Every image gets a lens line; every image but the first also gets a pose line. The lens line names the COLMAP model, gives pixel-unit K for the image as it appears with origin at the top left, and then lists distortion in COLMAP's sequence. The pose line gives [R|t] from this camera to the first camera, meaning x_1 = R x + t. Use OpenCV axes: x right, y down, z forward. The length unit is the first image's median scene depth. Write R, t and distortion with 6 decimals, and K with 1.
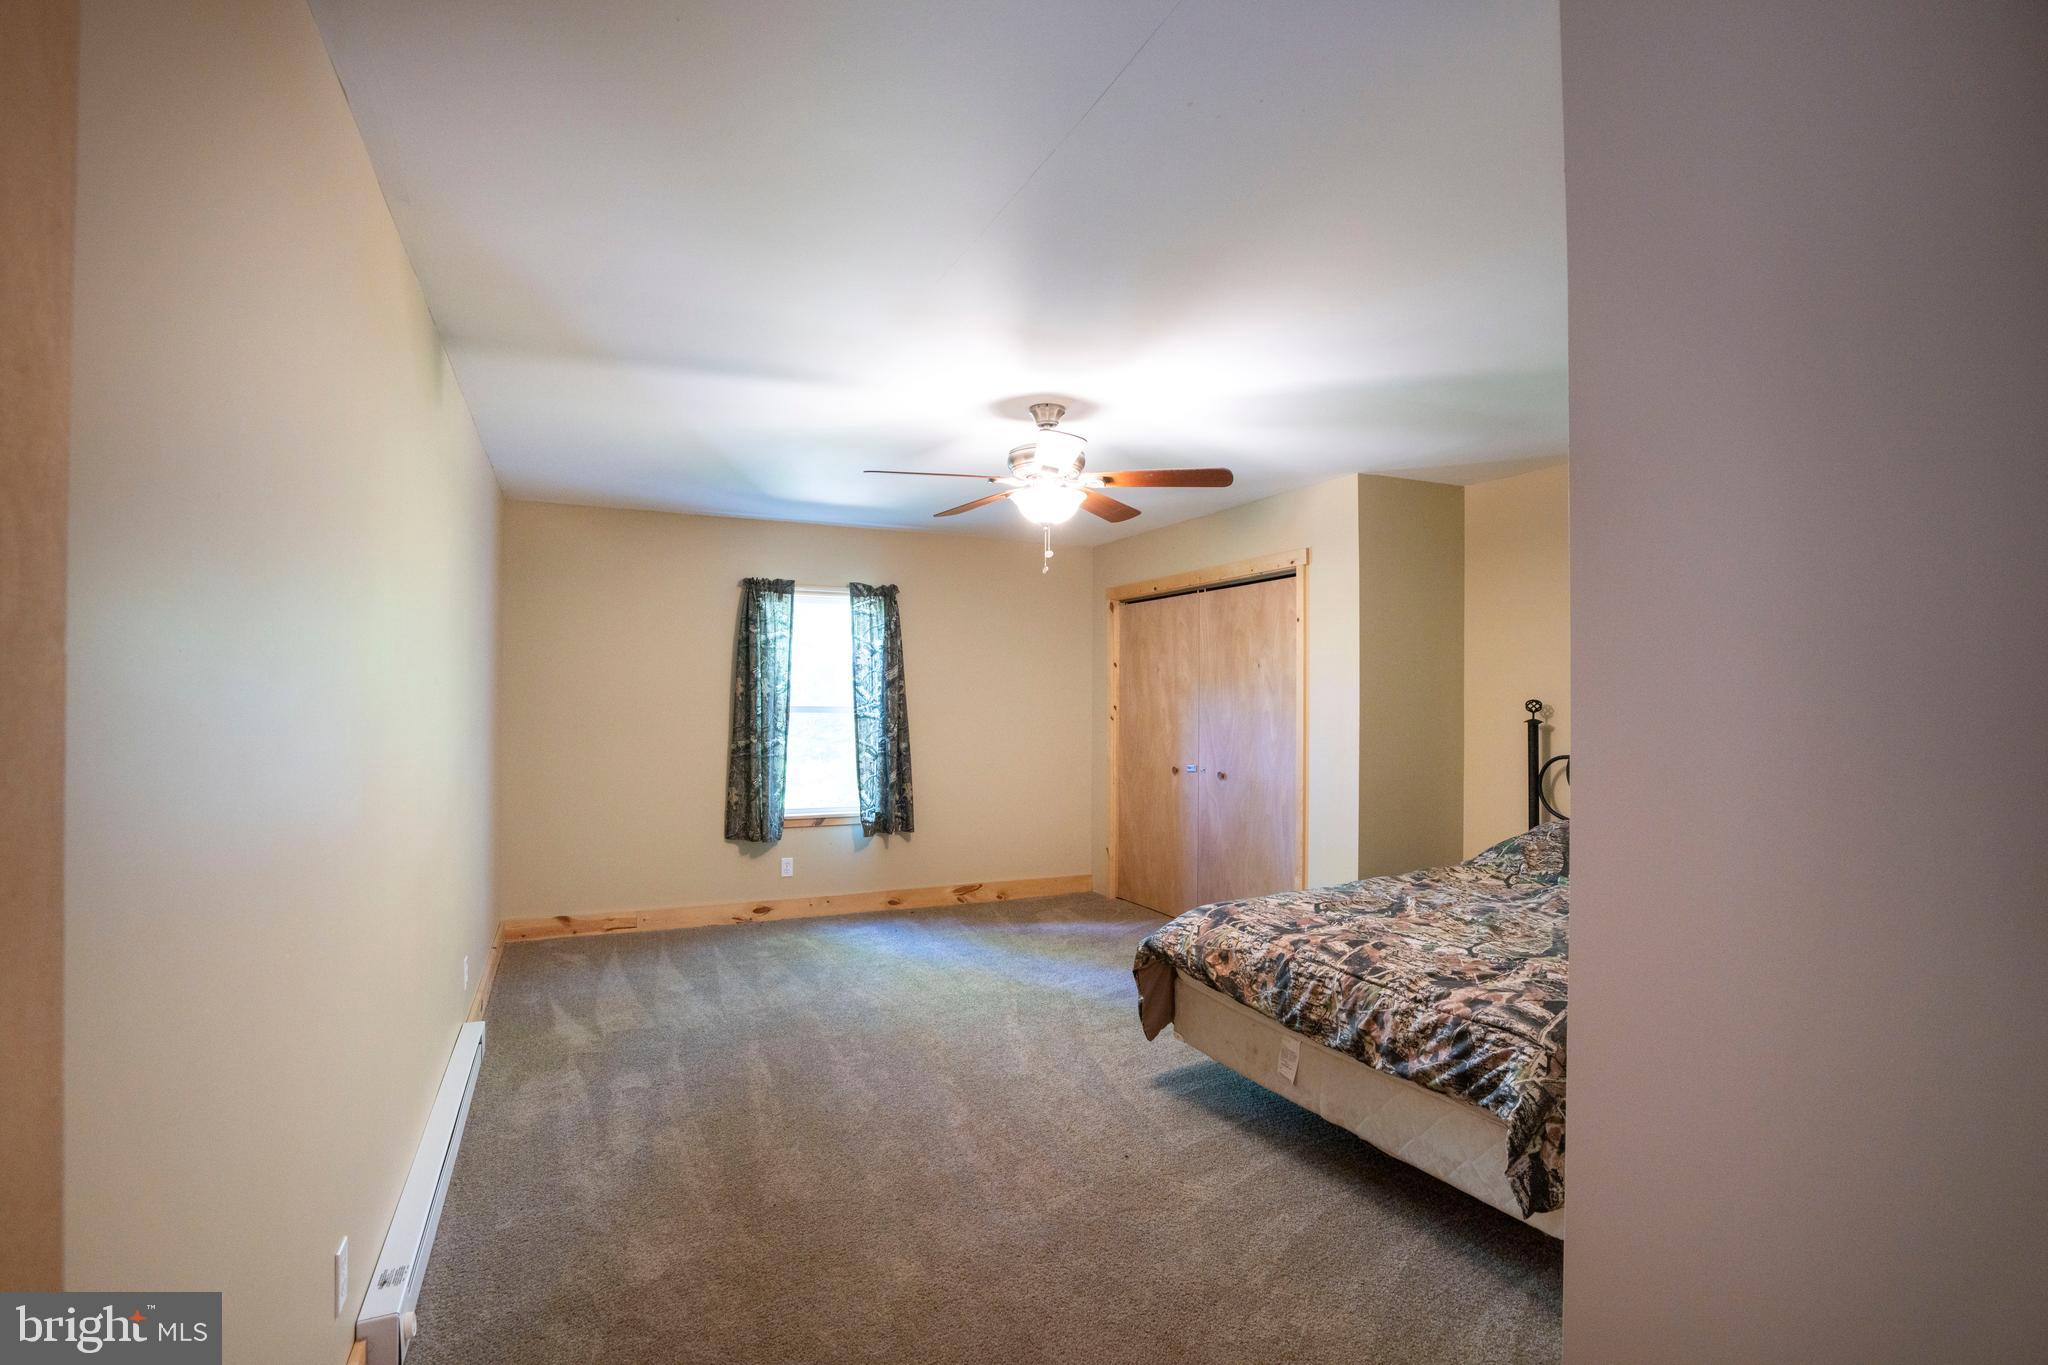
lens RADIAL K [[943.8, 0, 1019.6], [0, 943.8, 685.5], [0, 0, 1]] dist [-0.064231, 0.025433]
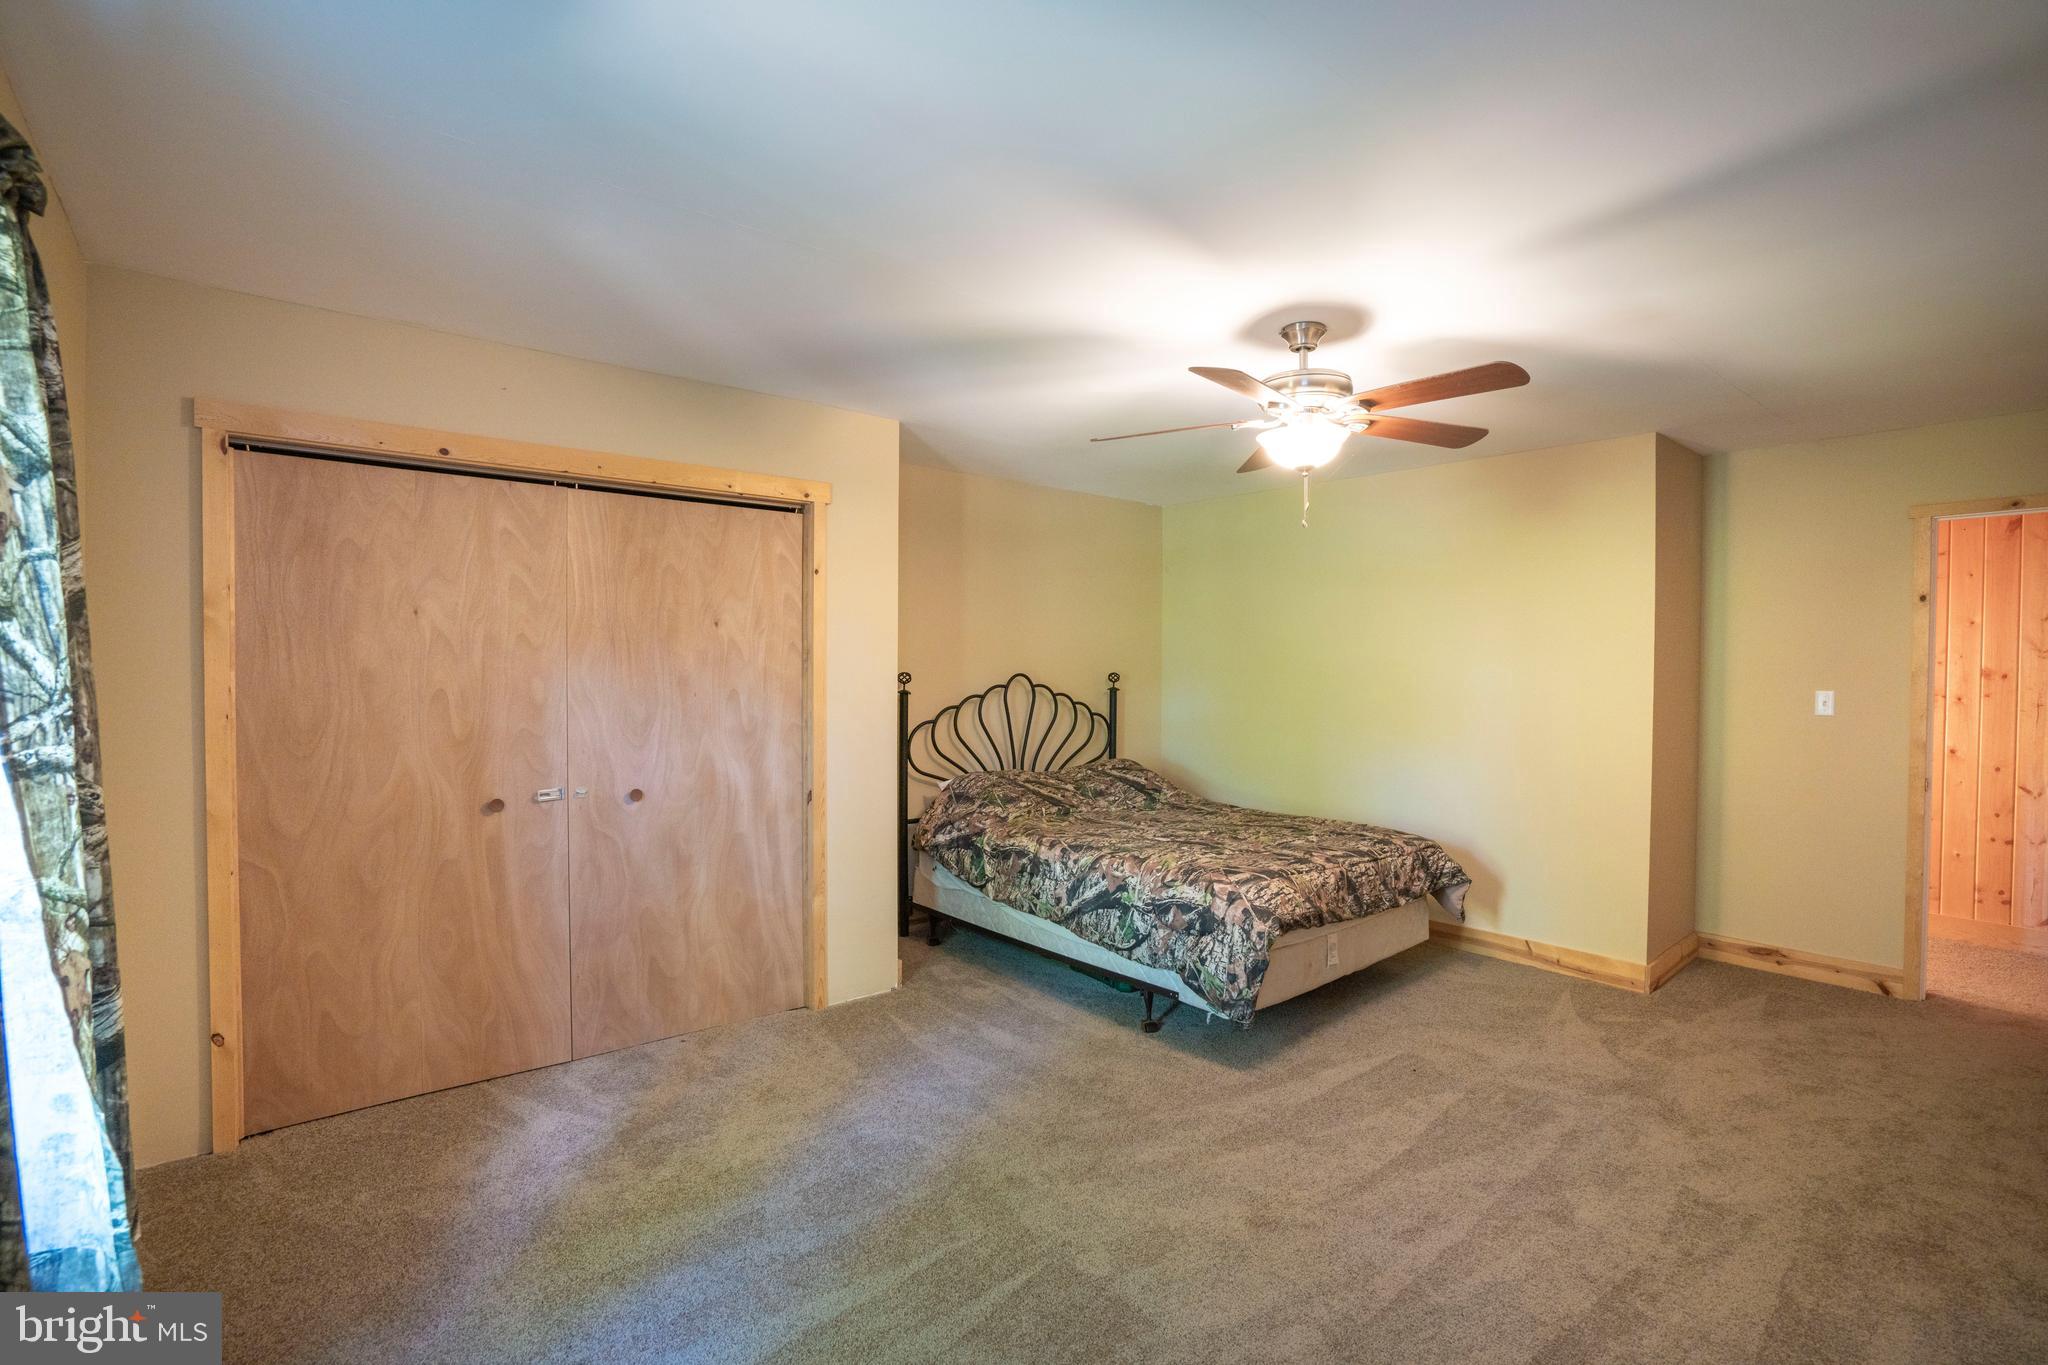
lens RADIAL K [[943.8, 0, 1019.6], [0, 943.8, 685.5], [0, 0, 1]] dist [-0.064231, 0.025433]
pose [[-0.243089, -0.021532, 0.969765, -0.499349], [-0.018046, 0.999681, 0.017673, 0.008376], [-0.969836, -0.013204, -0.243400, 1.011228]]
